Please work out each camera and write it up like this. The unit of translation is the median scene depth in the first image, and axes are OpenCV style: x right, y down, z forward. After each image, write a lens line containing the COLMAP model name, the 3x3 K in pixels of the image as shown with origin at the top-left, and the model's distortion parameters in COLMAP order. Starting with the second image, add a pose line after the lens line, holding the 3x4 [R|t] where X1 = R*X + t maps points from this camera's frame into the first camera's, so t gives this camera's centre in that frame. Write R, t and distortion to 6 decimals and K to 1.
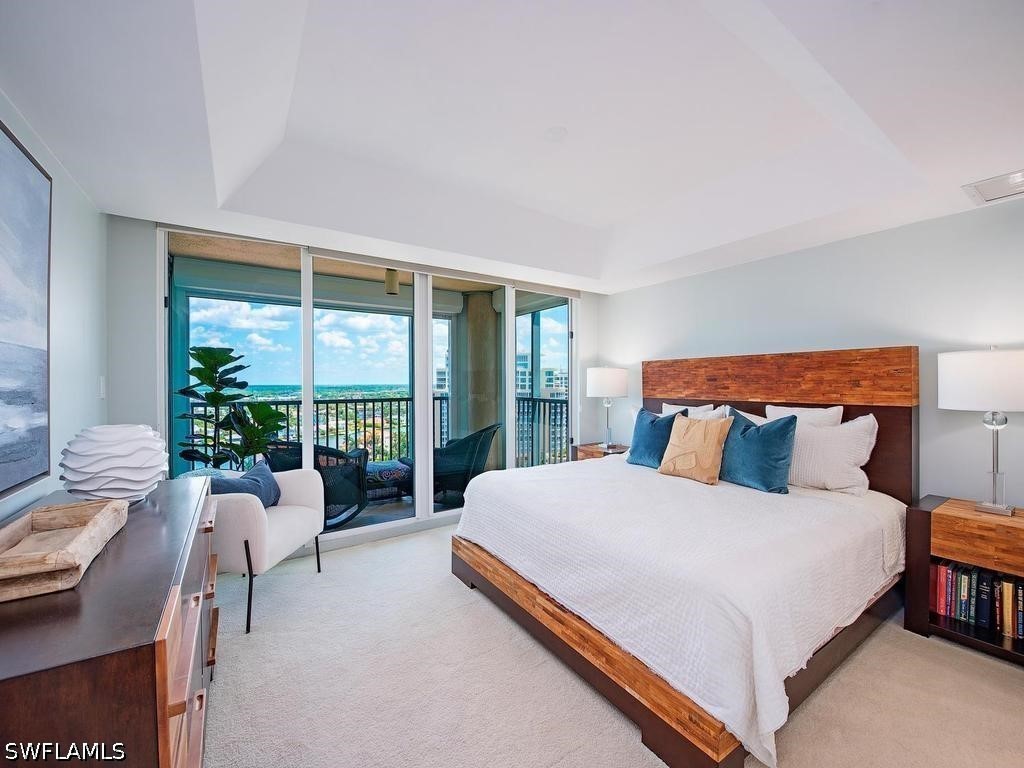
lens RADIAL K [[426.9, 0, 519.9], [0, 426.9, 387.9], [0, 0, 1]] dist [0.000999, -0.000048]
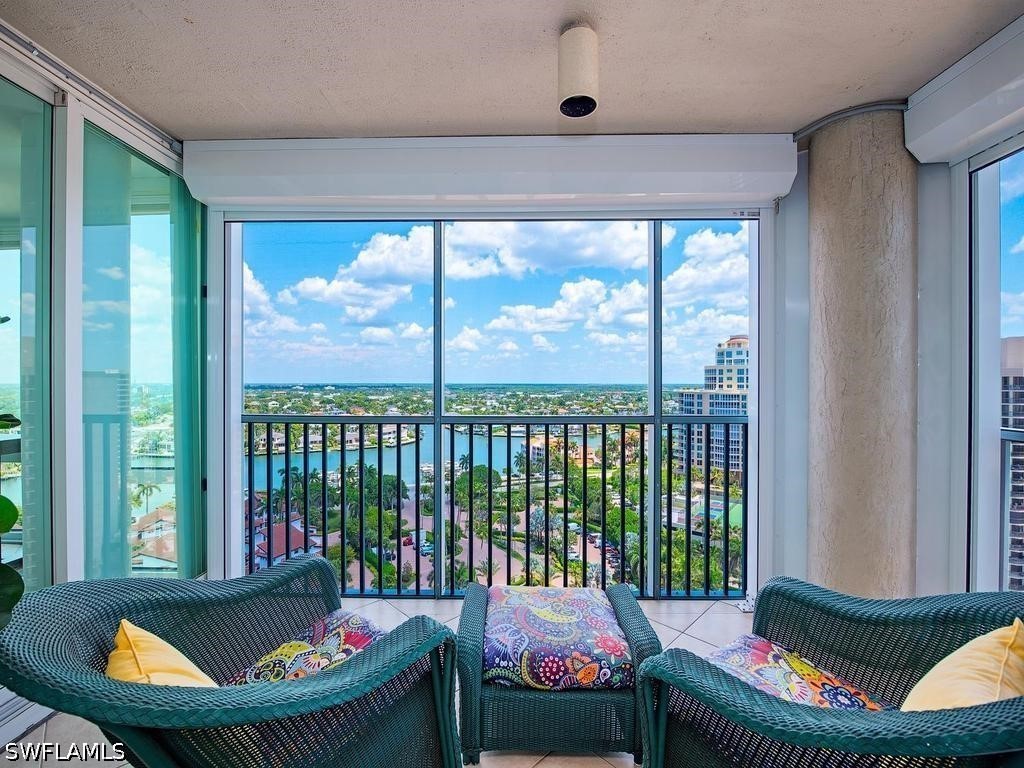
lens RADIAL K [[457.0, 0, 511.8], [0, 457.0, 388.6], [0, 0, 1]] dist [0.011891, 0.000234]
pose [[0.804900, 0.009496, -0.593335, -0.118564], [-0.008760, 0.999953, 0.004121, -0.007614], [0.593346, 0.001881, 0.804945, 0.676977]]
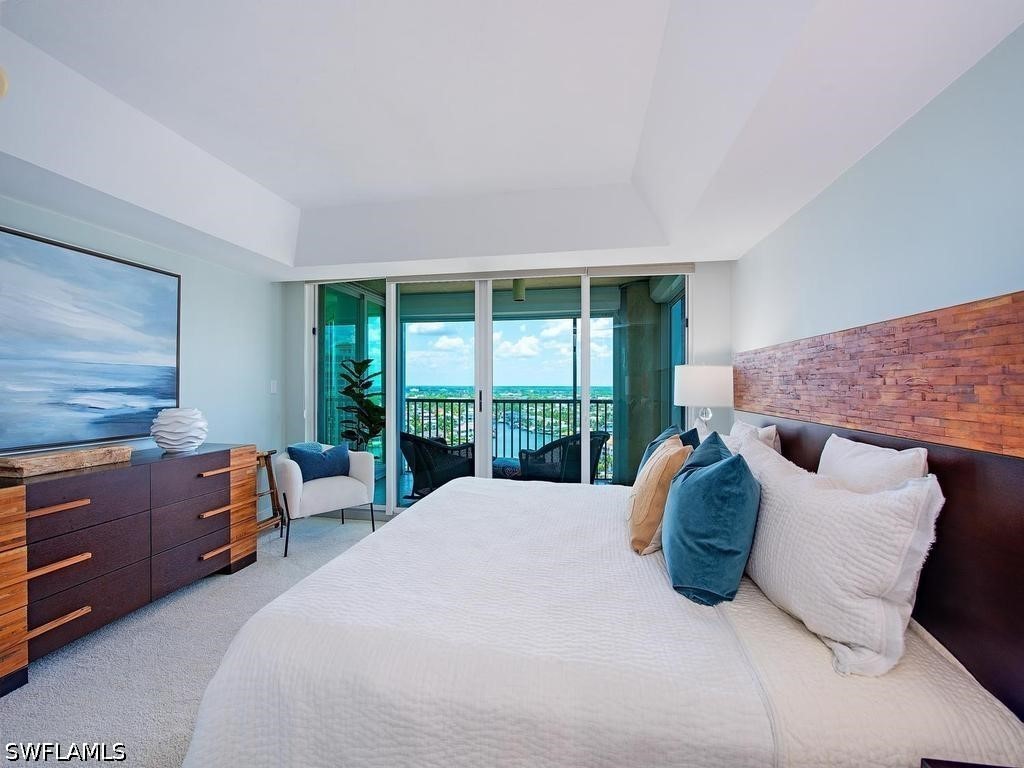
lens RADIAL K [[426.9, 0, 521.1], [0, 426.9, 385.8], [0, 0, 1]] dist [0.000999, -0.000048]
pose [[0.703002, 0.006578, -0.711157, 0.456310], [-0.012782, 0.999913, -0.003386, -0.006166], [0.711073, 0.011470, 0.703025, 0.263146]]
